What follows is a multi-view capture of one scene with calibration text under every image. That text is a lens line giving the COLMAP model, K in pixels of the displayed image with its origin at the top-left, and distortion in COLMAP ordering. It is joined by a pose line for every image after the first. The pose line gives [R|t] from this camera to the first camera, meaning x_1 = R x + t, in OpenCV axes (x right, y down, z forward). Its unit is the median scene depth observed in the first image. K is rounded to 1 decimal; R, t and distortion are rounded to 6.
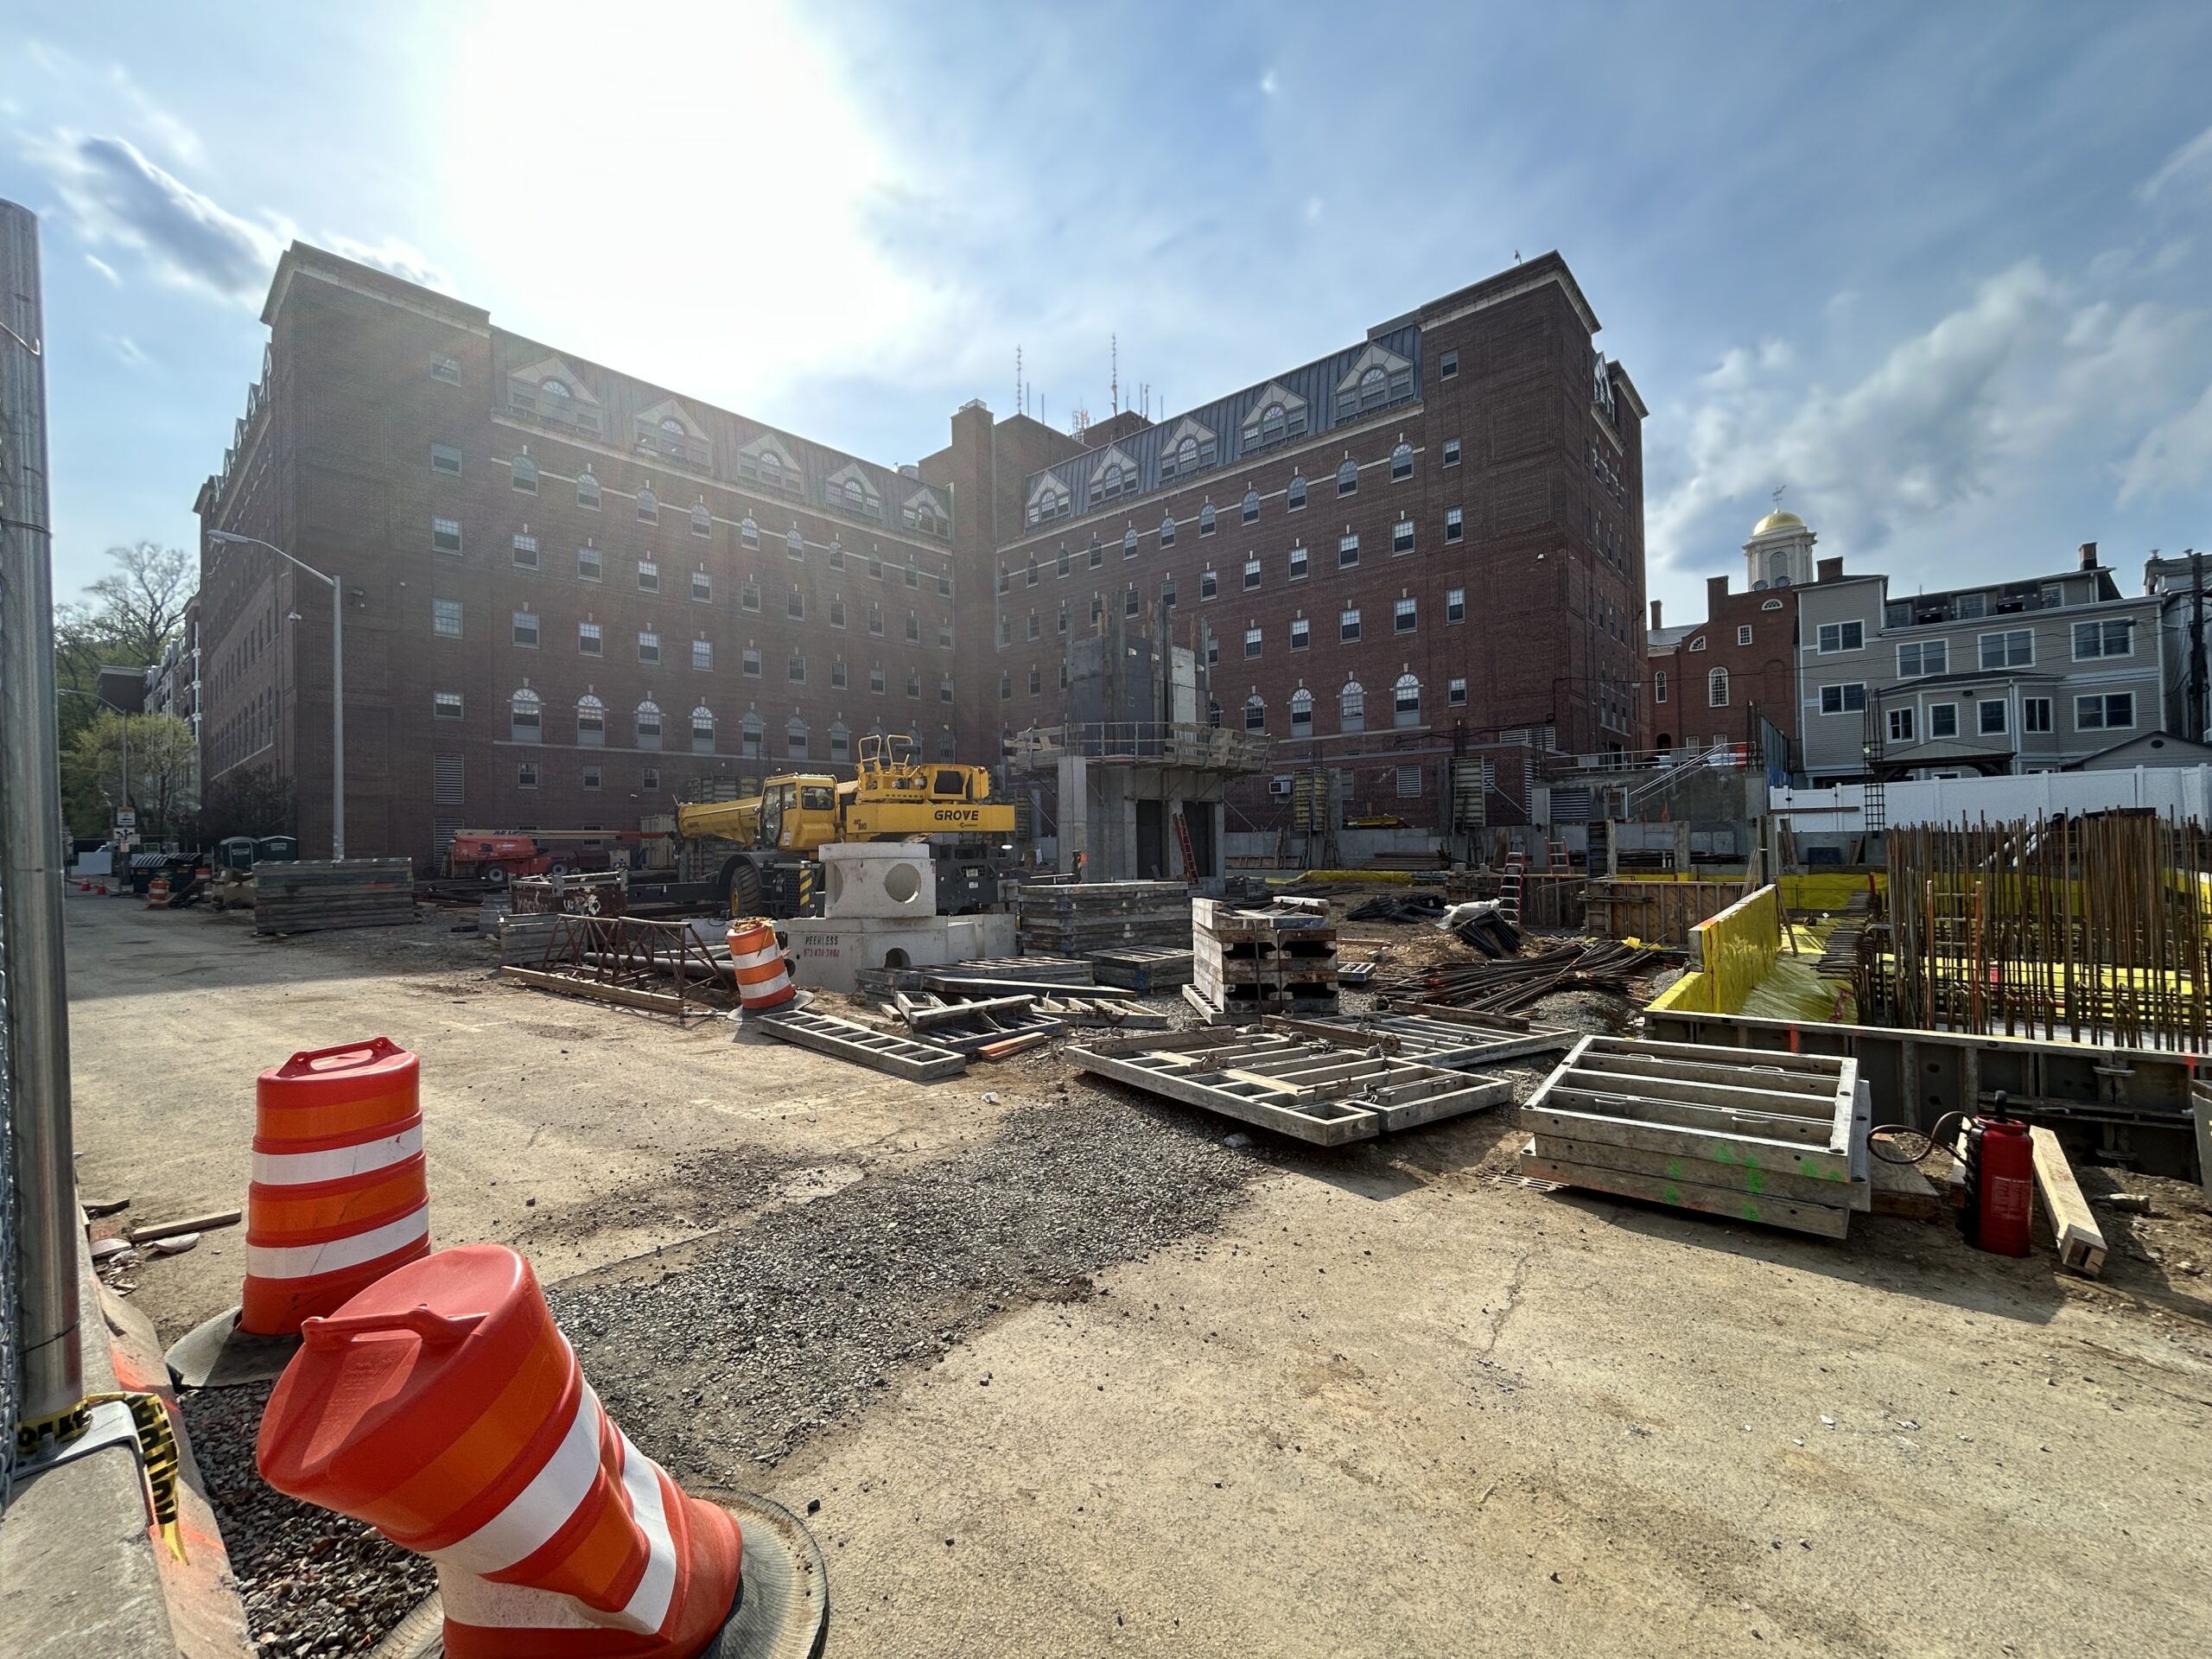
lens RADIAL K [[898.8, 0, 1101.5], [0, 898.8, 832.2], [0, 0, 1]] dist [-0.000743, 0.000434]
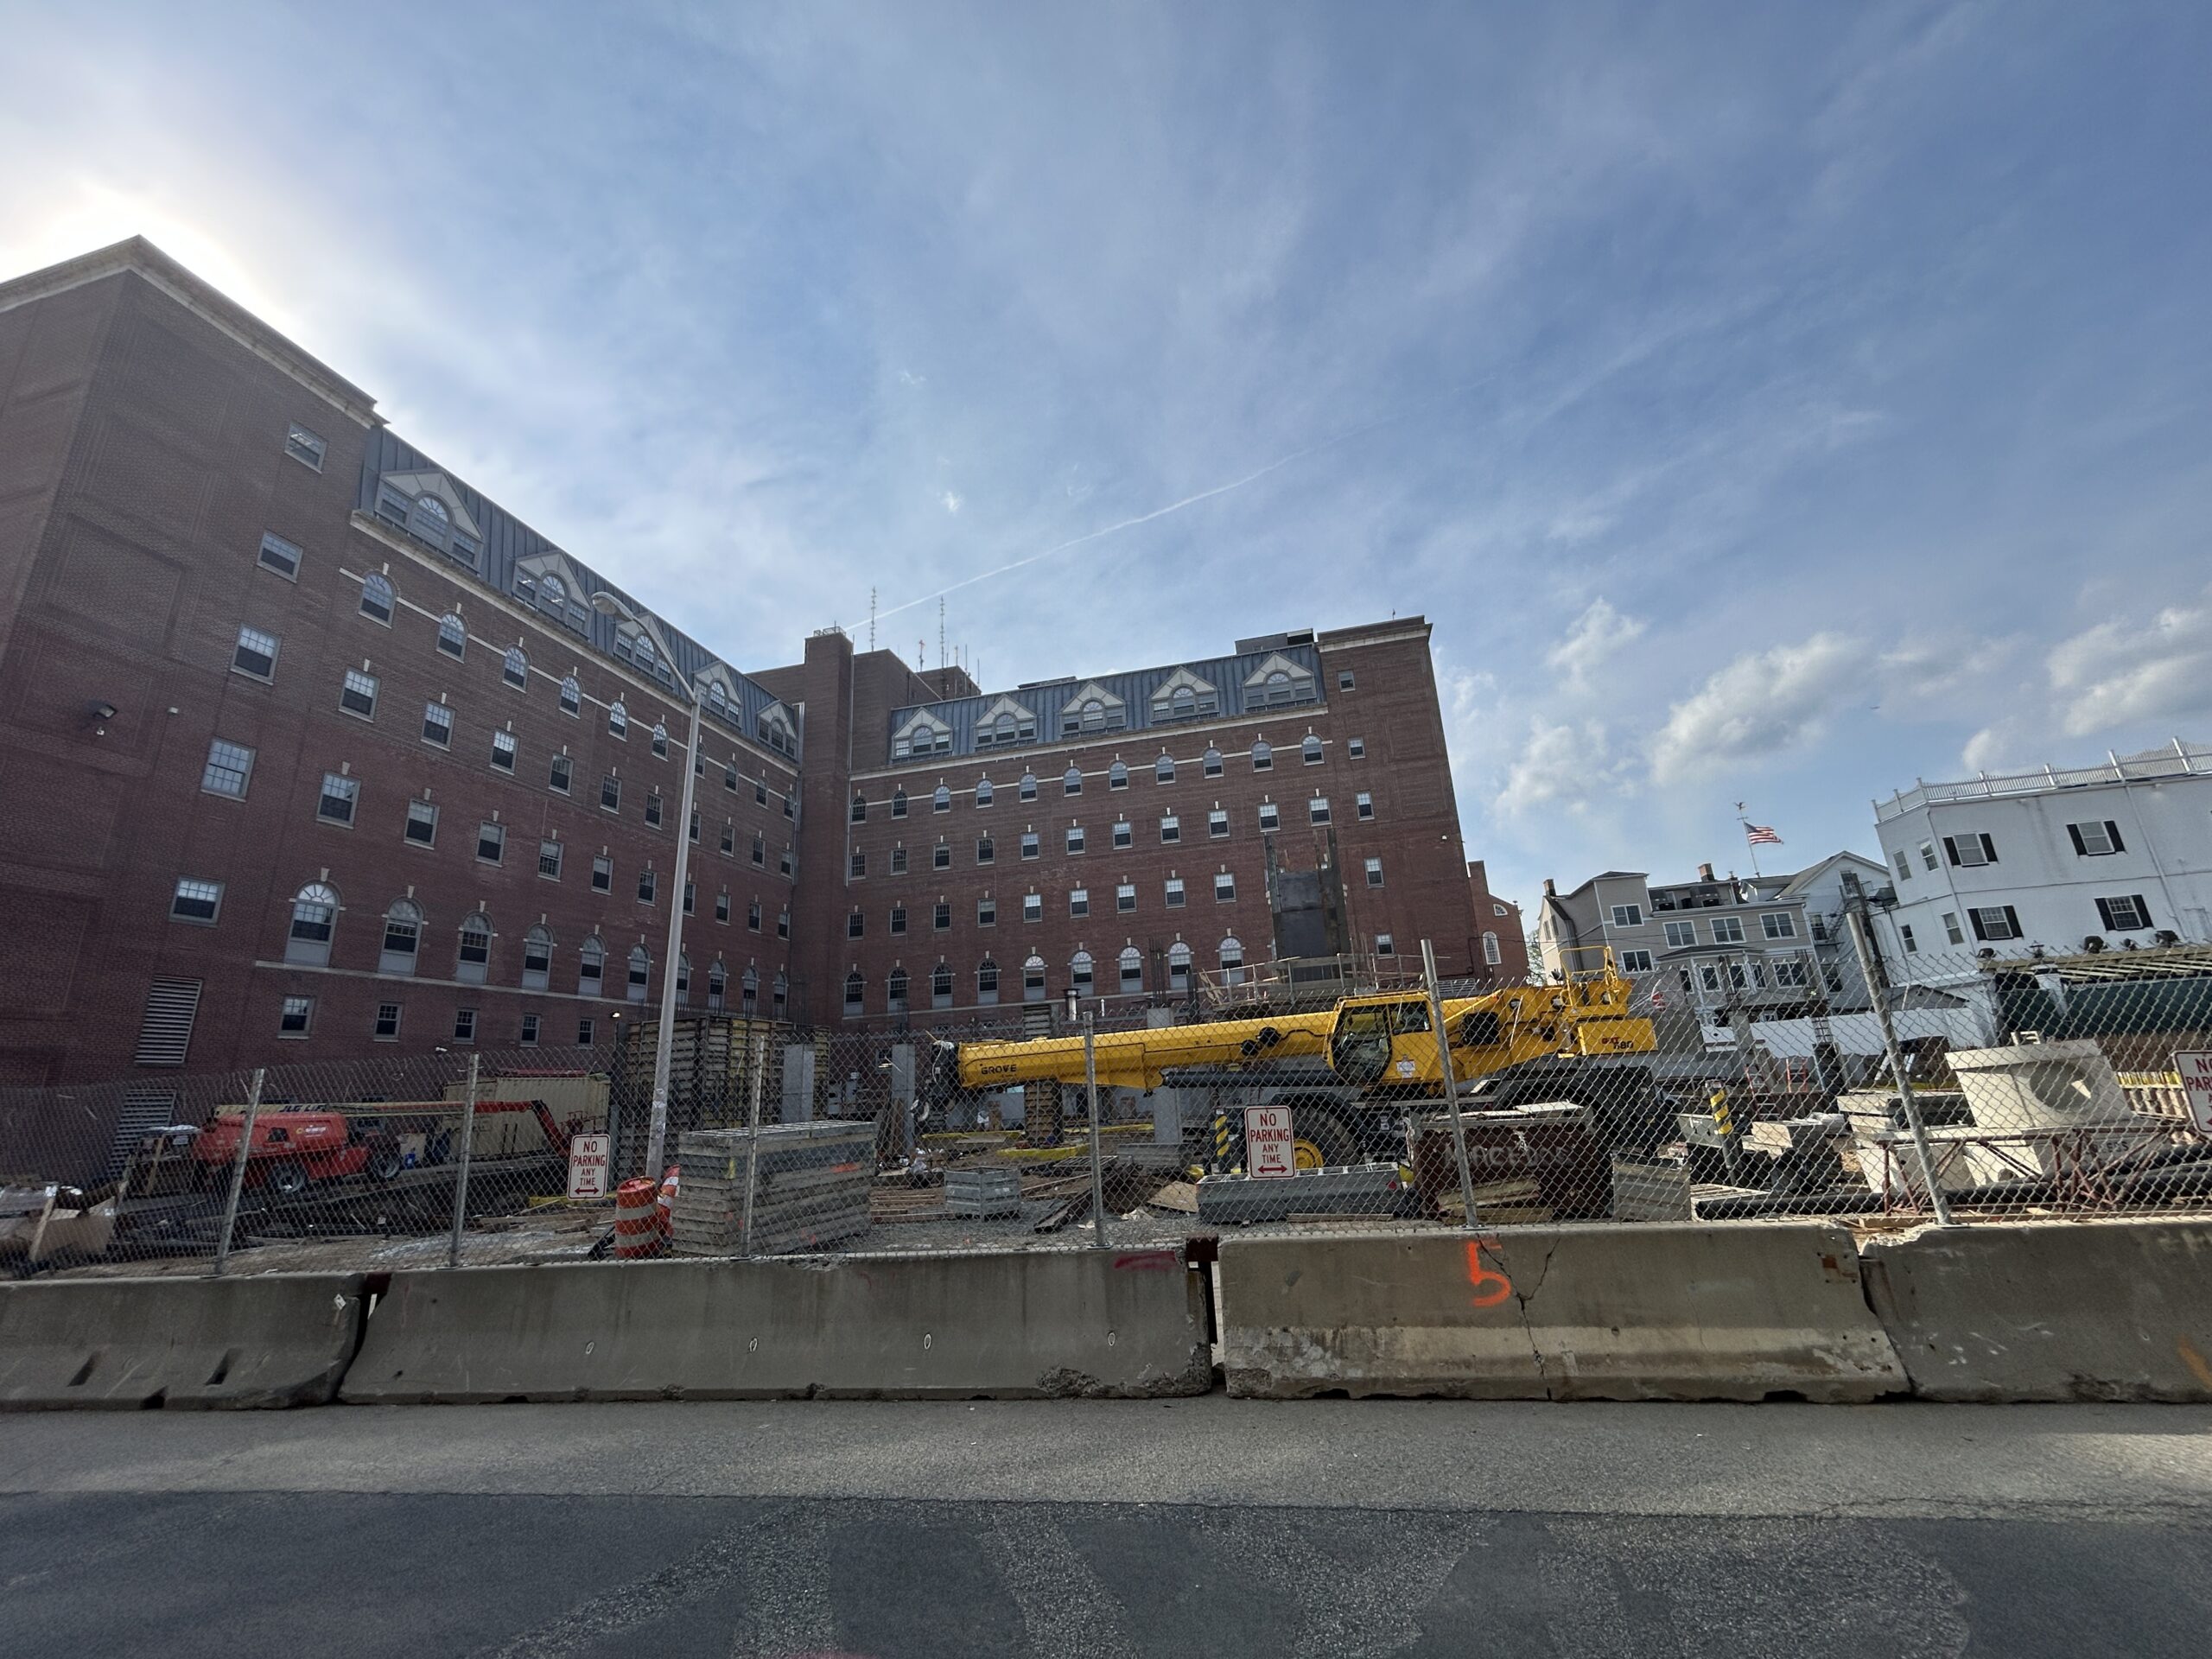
lens RADIAL K [[898.8, 0, 1105.8], [0, 898.8, 834.1], [0, 0, 1]] dist [-0.000743, 0.000434]
pose [[0.887404, 0.096823, 0.450710, -0.534266], [0.034363, 0.961082, -0.274119, 0.009054], [-0.459710, 0.258741, 0.849541, 0.194881]]
